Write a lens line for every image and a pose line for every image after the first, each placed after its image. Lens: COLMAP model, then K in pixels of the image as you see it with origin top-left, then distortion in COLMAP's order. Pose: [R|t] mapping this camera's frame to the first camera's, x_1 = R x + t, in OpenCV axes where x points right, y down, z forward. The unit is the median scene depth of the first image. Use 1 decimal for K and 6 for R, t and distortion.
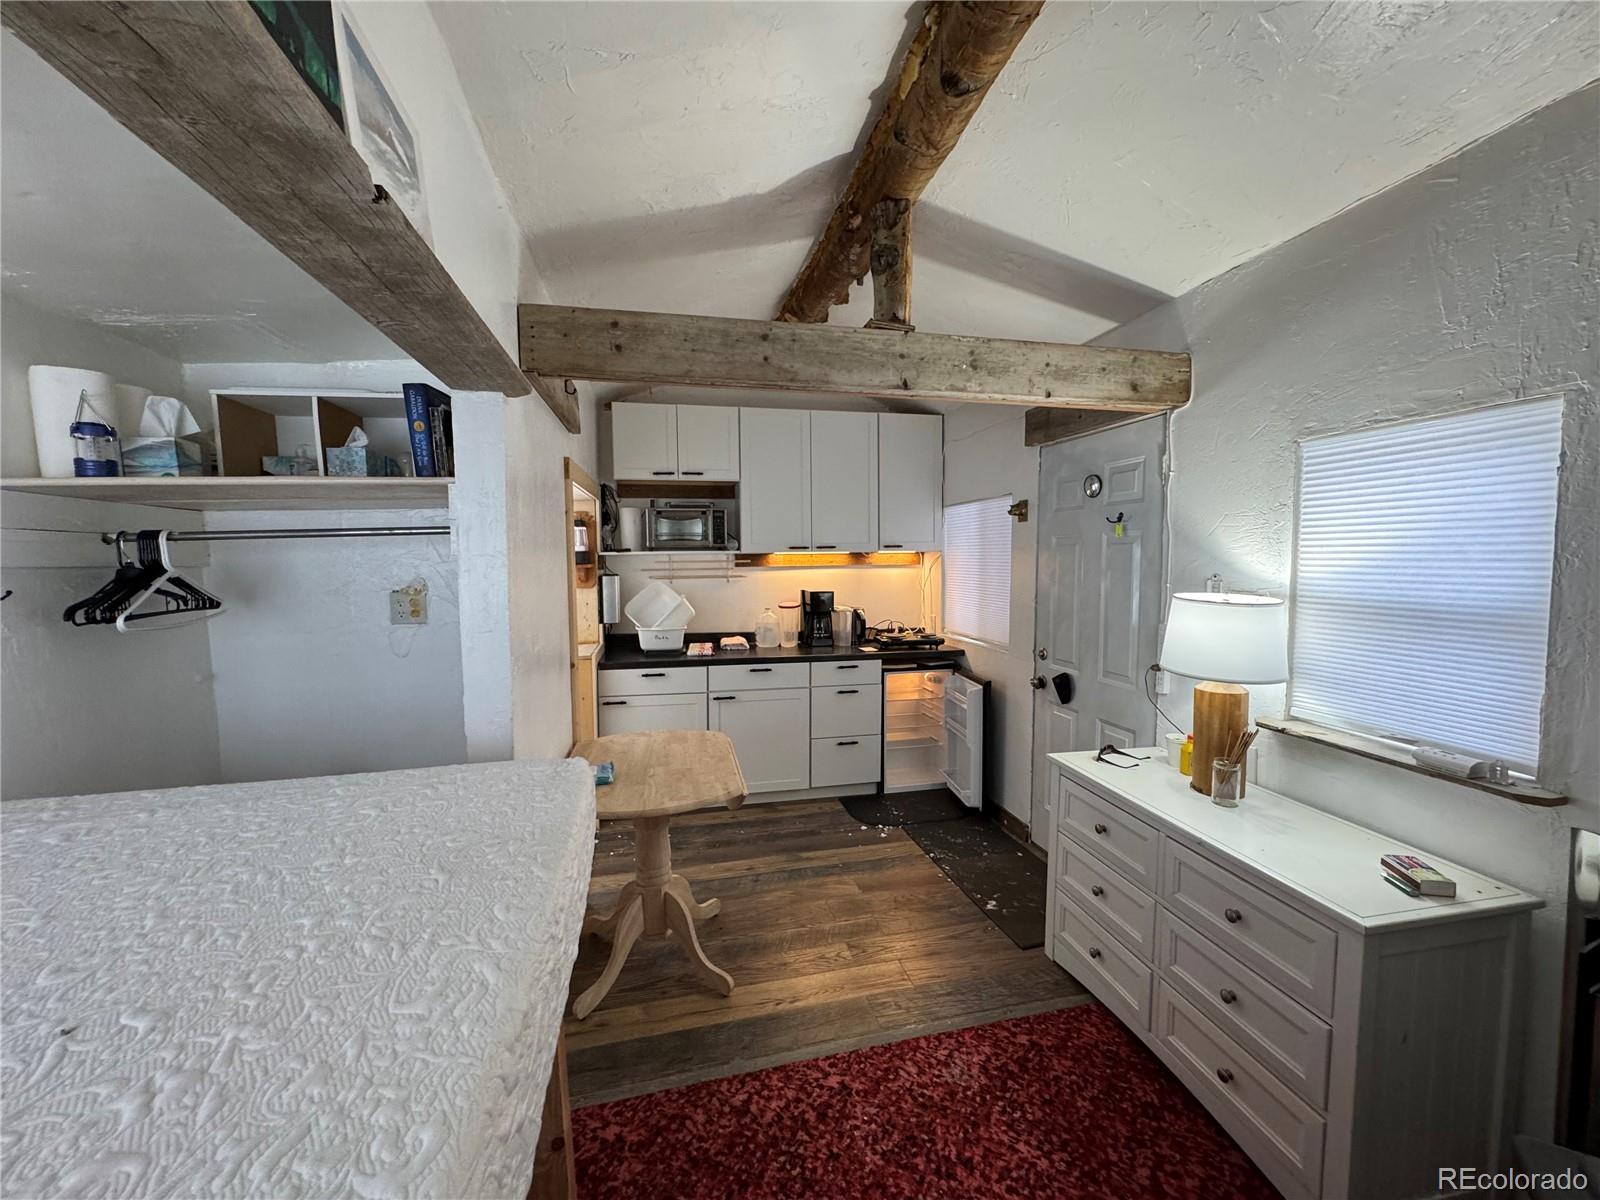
lens RADIAL K [[628.5, 0, 802.3], [0, 628.5, 601.1], [0, 0, 1]] dist [0.003951, -0.000127]
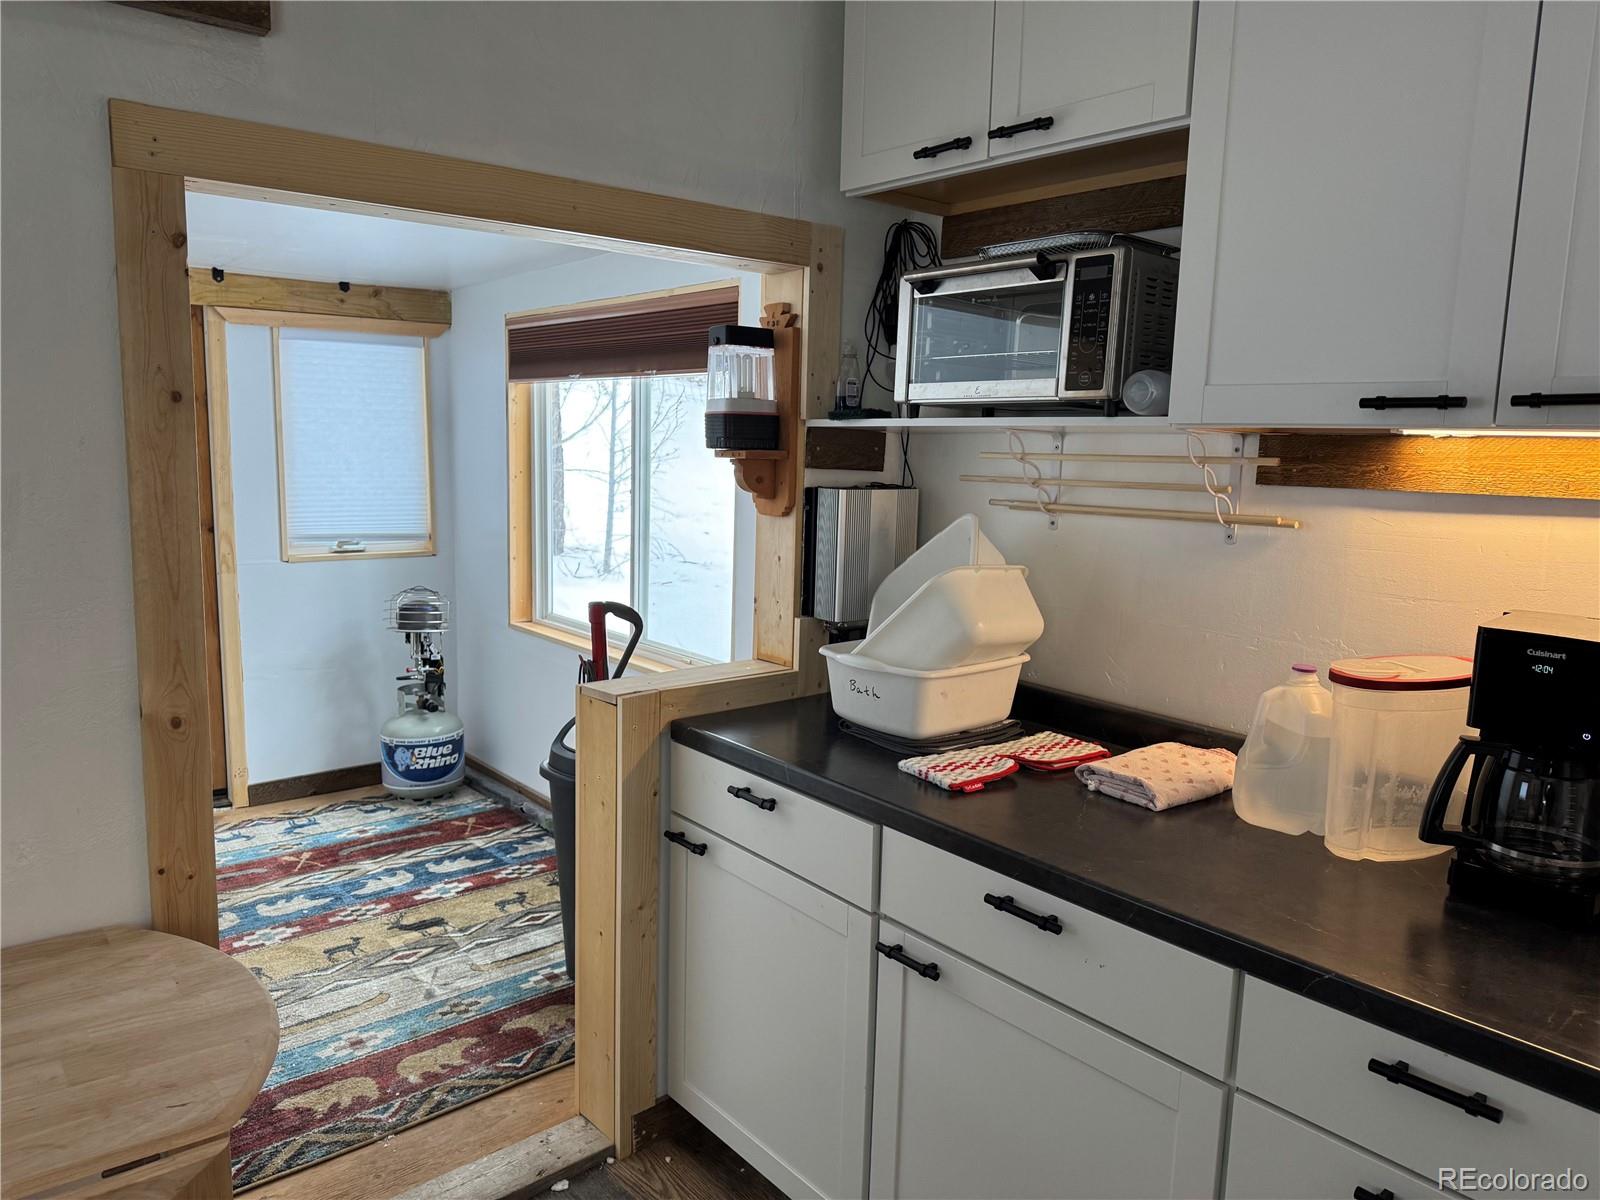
lens RADIAL K [[1116.7, 0, 804.9], [0, 1116.7, 610.3], [0, 0, 1]] dist [0.049041, -0.044266]
pose [[0.482907, 0.149082, -0.862888, 0.454694], [-0.096252, 0.988467, 0.116913, -0.084502], [0.870365, 0.026596, 0.491687, 1.324065]]
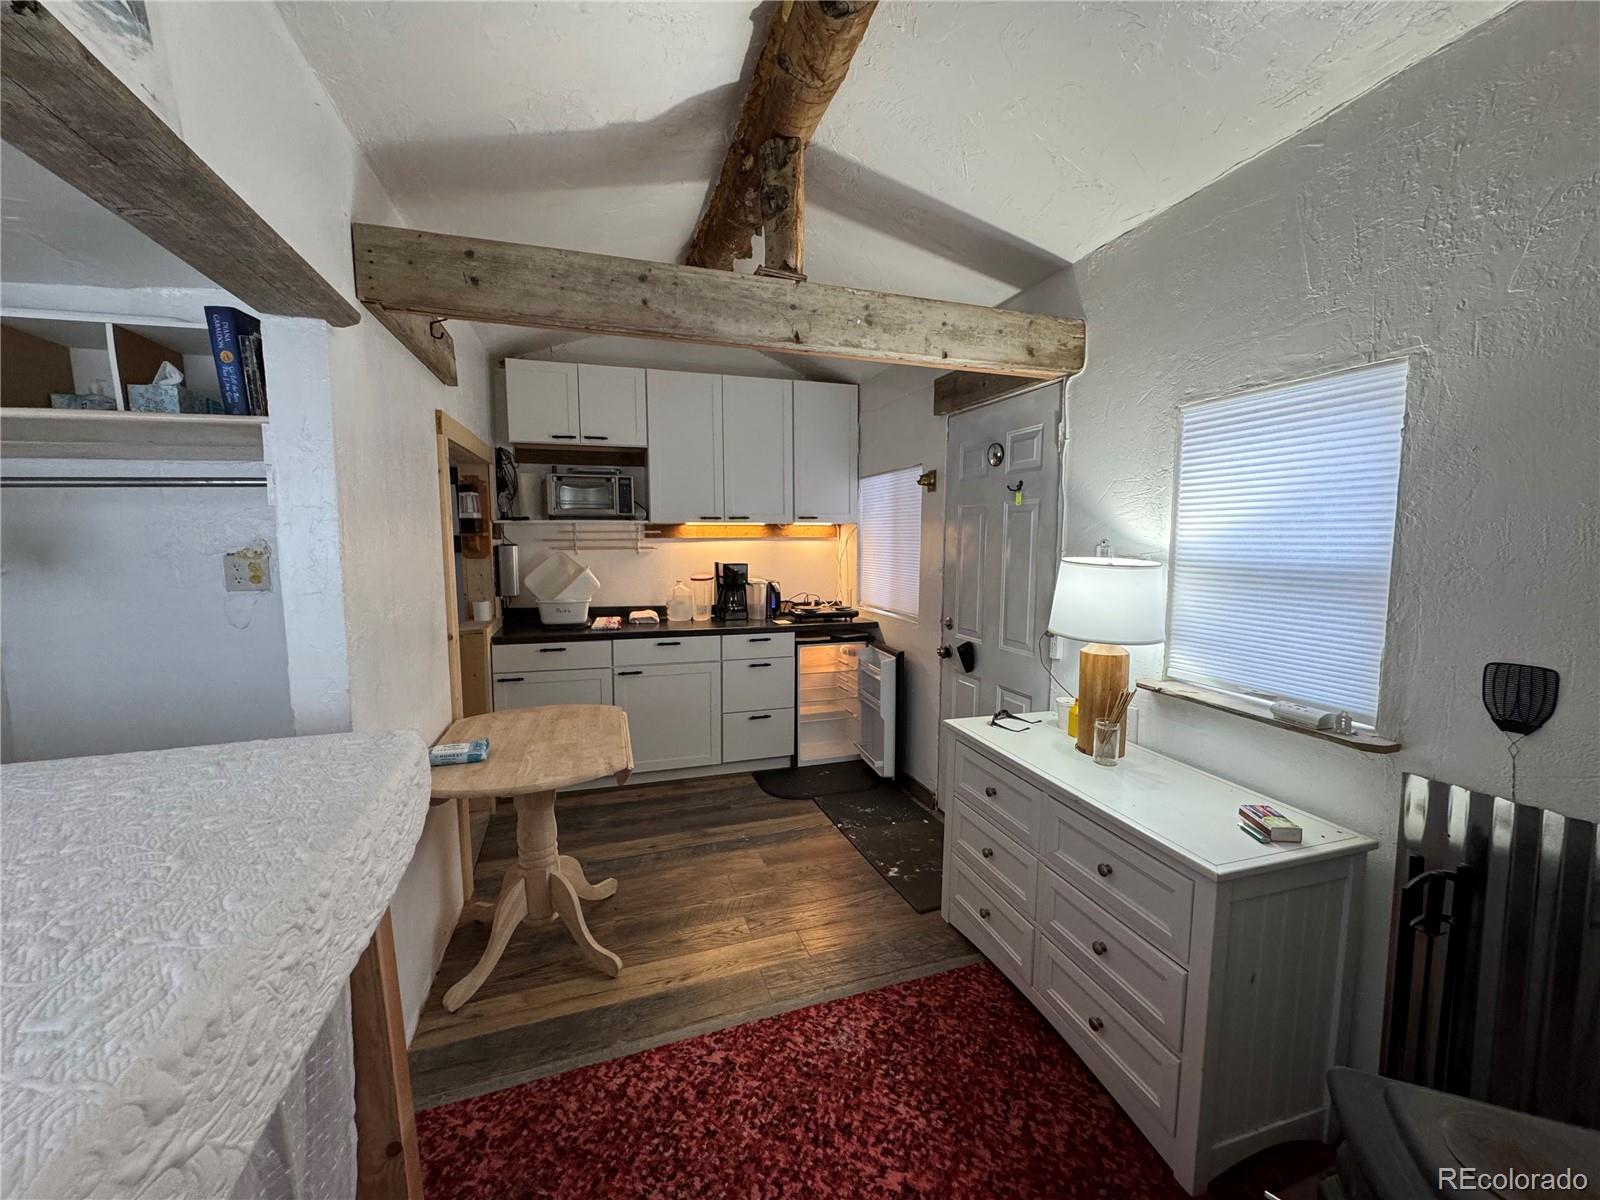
lens RADIAL K [[628.5, 0, 799.7], [0, 628.5, 600.4], [0, 0, 1]] dist [0.003951, -0.000127]
pose [[0.995308, -0.003182, 0.096704, 0.076511], [0.000225, 0.999532, 0.030577, 0.025879], [-0.096756, -0.030412, 0.994843, 0.039092]]
